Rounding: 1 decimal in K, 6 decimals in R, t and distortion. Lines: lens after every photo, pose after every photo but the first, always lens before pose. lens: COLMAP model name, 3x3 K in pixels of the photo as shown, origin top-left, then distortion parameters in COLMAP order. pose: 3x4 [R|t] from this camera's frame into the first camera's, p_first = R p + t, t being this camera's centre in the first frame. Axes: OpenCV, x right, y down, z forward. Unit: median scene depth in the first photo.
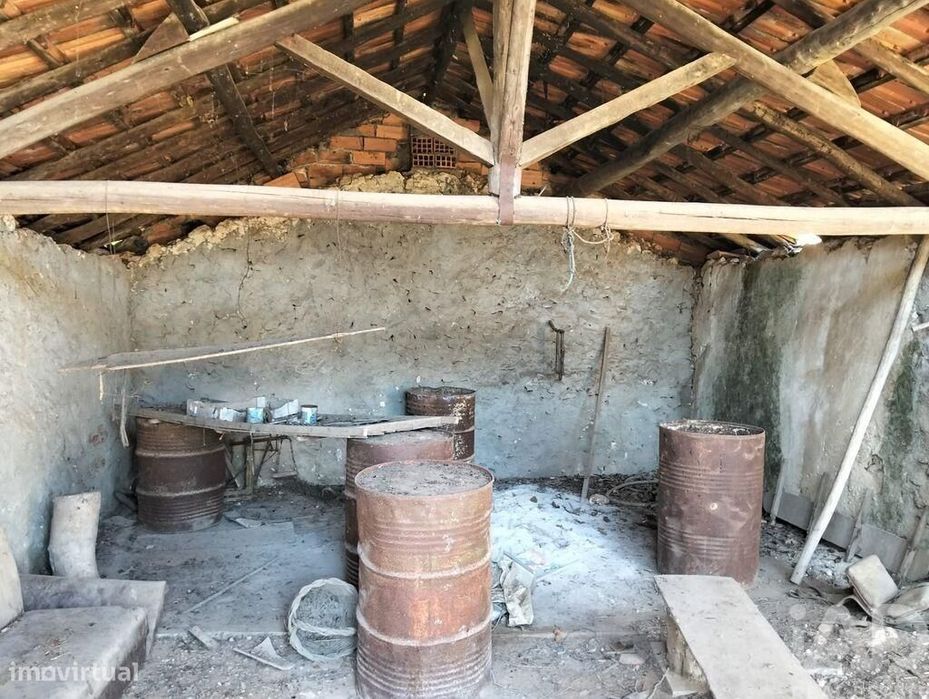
lens RADIAL K [[749.7, 0, 464.5], [0, 749.7, 349.5], [0, 0, 1]] dist [0.107752, -0.290087]
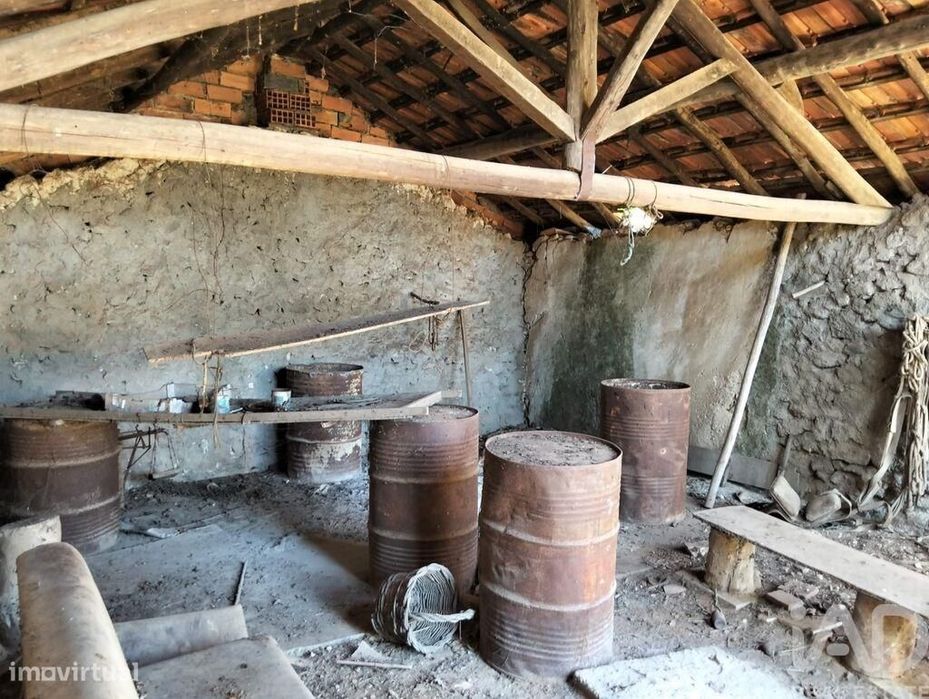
lens RADIAL K [[749.7, 0, 464.5], [0, 749.7, 349.5], [0, 0, 1]] dist [0.107752, -0.290087]
pose [[0.884055, -0.042867, 0.465413, -0.309133], [0.024205, 0.998648, 0.046005, -0.006141], [-0.466756, -0.029406, 0.883897, 0.079741]]
